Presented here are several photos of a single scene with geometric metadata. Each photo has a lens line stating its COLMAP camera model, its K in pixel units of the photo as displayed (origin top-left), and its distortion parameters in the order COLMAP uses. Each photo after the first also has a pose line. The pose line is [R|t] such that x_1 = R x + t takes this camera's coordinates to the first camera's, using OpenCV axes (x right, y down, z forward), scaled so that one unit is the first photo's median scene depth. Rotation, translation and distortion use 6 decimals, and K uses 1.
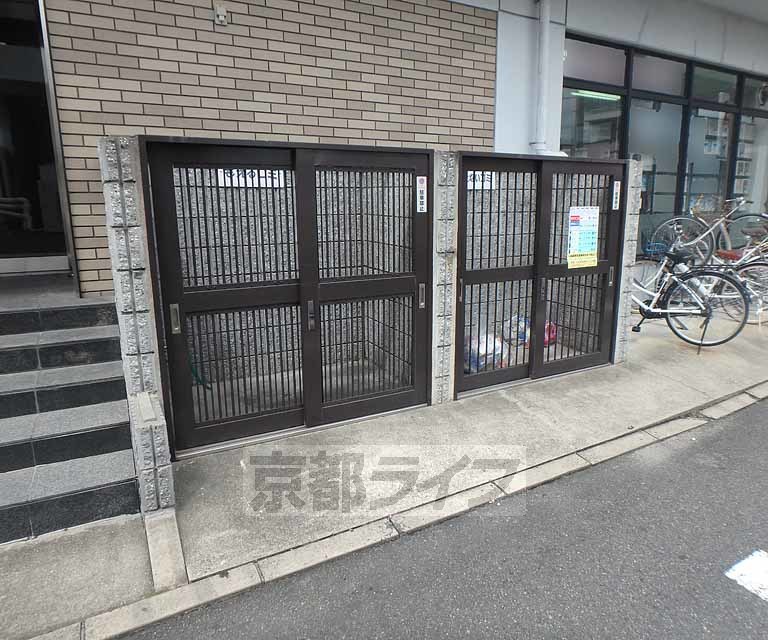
lens RADIAL K [[531.9, 0, 409.5], [0, 531.9, 306.8], [0, 0, 1]] dist [-0.025593, -0.004315]
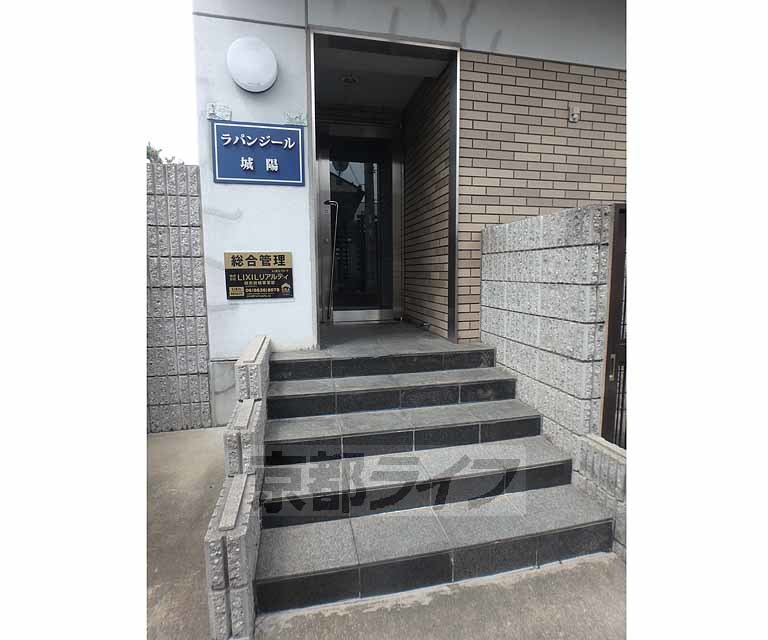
lens RADIAL K [[394.8, 0, 383.9], [0, 394.8, 316.0], [0, 0, 1]] dist [-0.036238, 0.000267]
pose [[0.957938, 0.015334, -0.286566, -0.671211], [-0.039878, 0.995996, -0.080011, -0.000860], [0.284192, 0.088073, 0.954714, 0.078733]]
